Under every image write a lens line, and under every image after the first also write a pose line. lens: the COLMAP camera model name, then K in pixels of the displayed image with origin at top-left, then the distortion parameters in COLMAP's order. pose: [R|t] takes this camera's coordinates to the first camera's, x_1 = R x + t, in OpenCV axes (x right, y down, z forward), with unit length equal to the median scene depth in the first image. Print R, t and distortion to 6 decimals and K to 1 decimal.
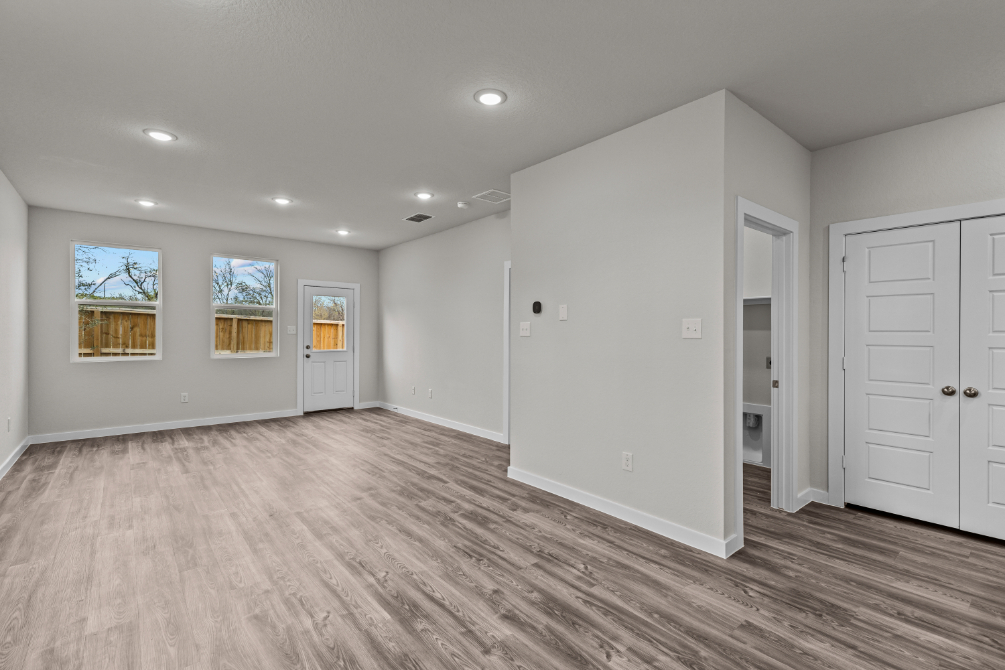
lens RADIAL K [[450.7, 0, 506.8], [0, 450.7, 335.0], [0, 0, 1]] dist [0.005113, -0.000380]
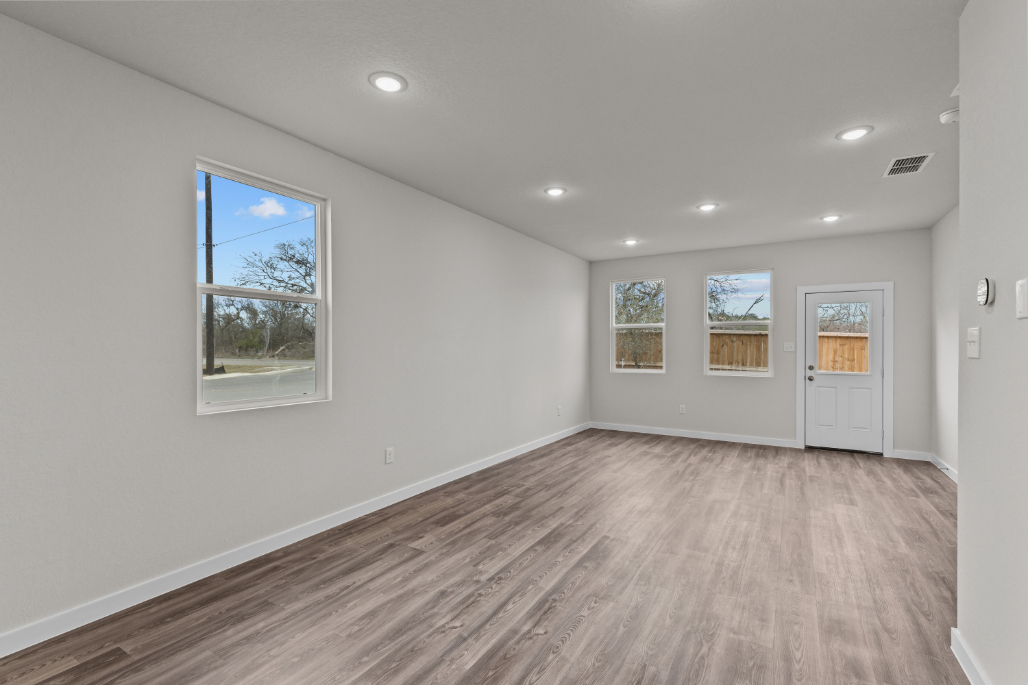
lens RADIAL K [[461.1, 0, 520.5], [0, 461.1, 343.0], [0, 0, 1]] dist [0.005113, -0.000380]
pose [[0.327483, -0.015172, -0.944735, 0.218328], [-0.005929, 0.999818, -0.018112, 0.000800], [0.944838, 0.011533, 0.327334, 0.269245]]
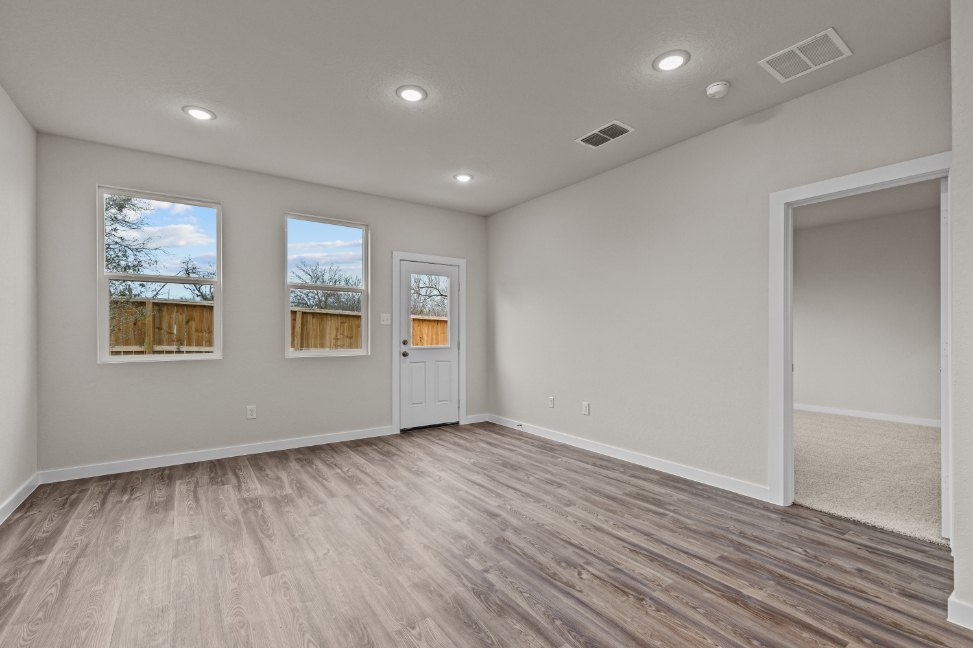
lens RADIAL K [[436.4, 0, 495.7], [0, 436.4, 333.5], [0, 0, 1]] dist [0.005113, -0.000380]
pose [[0.996363, -0.003776, -0.085132, -0.275549], [0.003468, 0.999987, -0.003759, 0.018486], [0.085145, 0.003450, 0.996363, 0.351668]]
